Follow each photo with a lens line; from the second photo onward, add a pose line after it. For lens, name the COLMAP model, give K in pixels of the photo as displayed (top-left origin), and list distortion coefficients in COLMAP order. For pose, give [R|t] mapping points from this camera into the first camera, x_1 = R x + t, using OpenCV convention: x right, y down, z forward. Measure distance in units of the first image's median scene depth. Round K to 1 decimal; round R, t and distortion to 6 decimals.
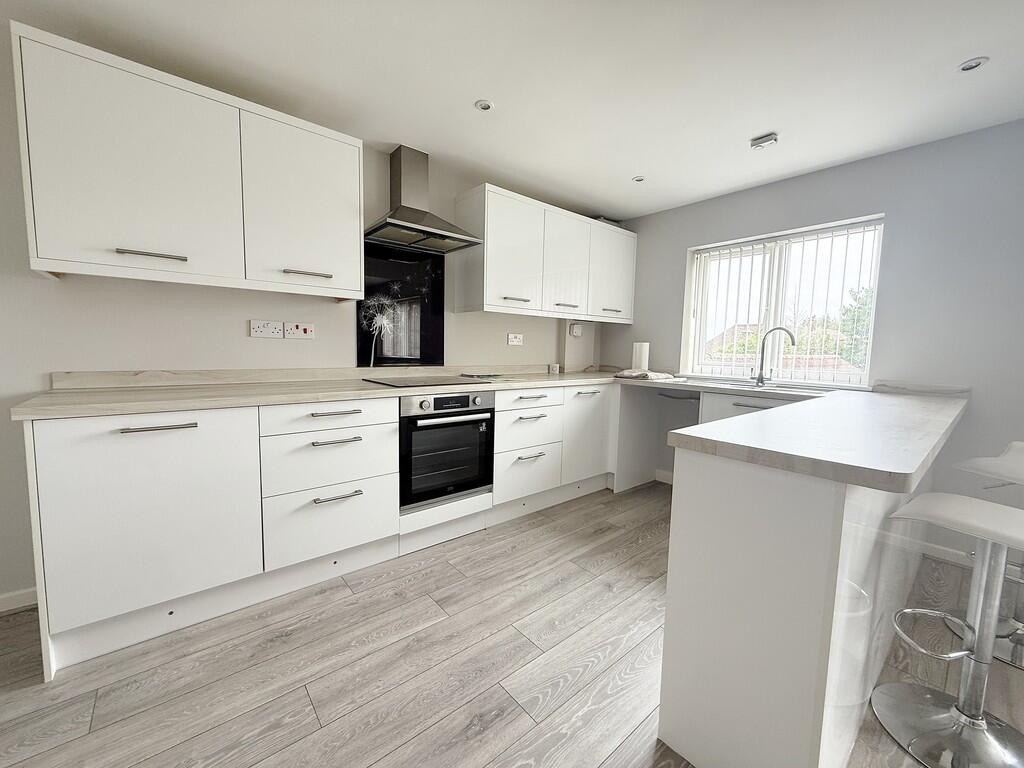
lens RADIAL K [[407.8, 0, 510.1], [0, 407.8, 385.8], [0, 0, 1]] dist [0.003689, 0.000605]
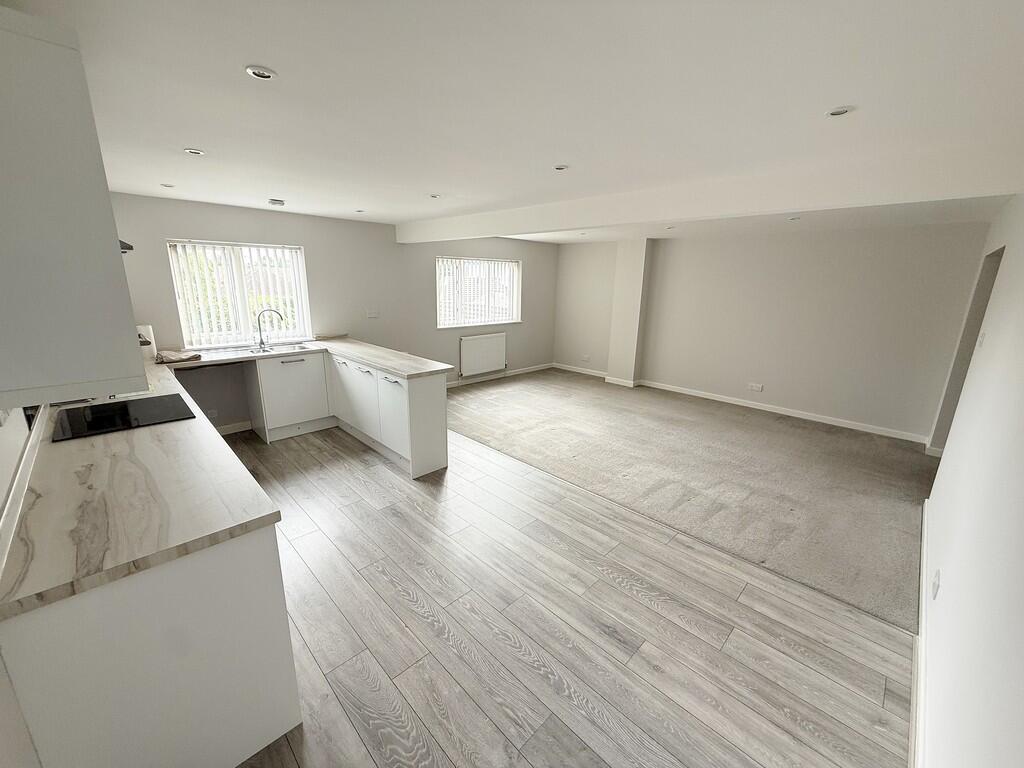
lens RADIAL K [[407.8, 0, 513.1], [0, 407.8, 383.4], [0, 0, 1]] dist [0.003689, 0.000605]
pose [[-0.087254, -0.270840, 0.958662, -1.112292], [0.077470, 0.957573, 0.277583, -0.255862], [-0.993169, 0.098488, -0.062570, 0.205737]]
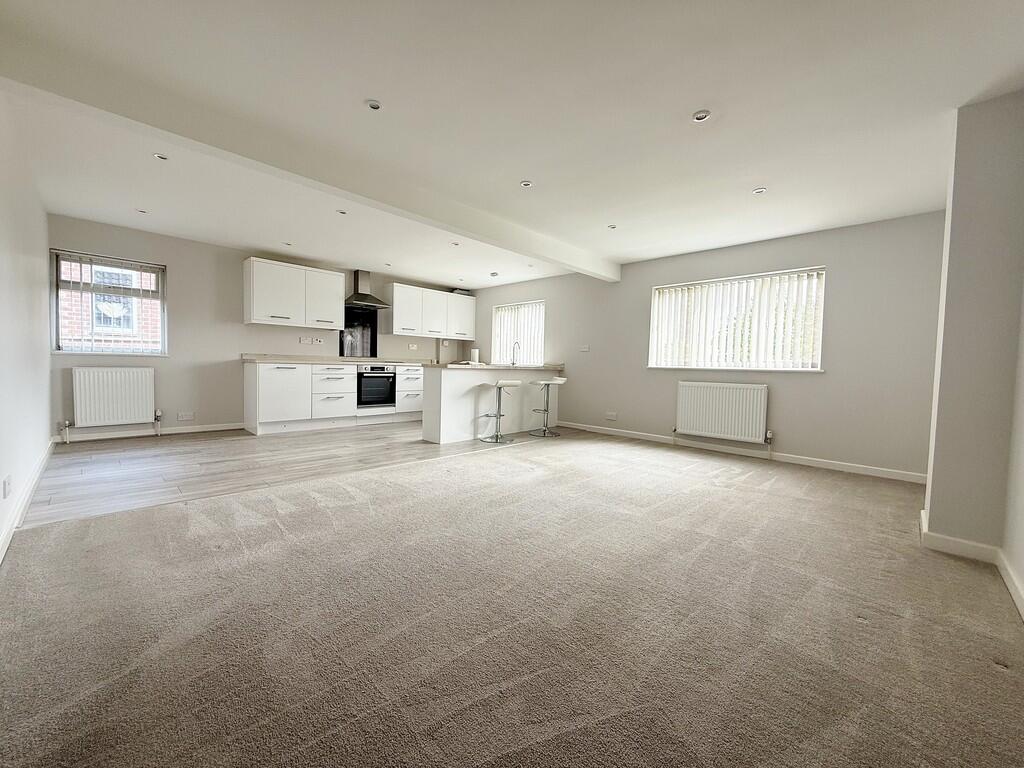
lens RADIAL K [[407.8, 0, 513.3], [0, 407.8, 385.7], [0, 0, 1]] dist [0.003689, 0.000605]
pose [[0.993891, -0.004884, 0.110260, 0.404475], [0.009770, 0.998992, -0.043819, 0.253140], [-0.109934, 0.044629, 0.992936, -1.580240]]
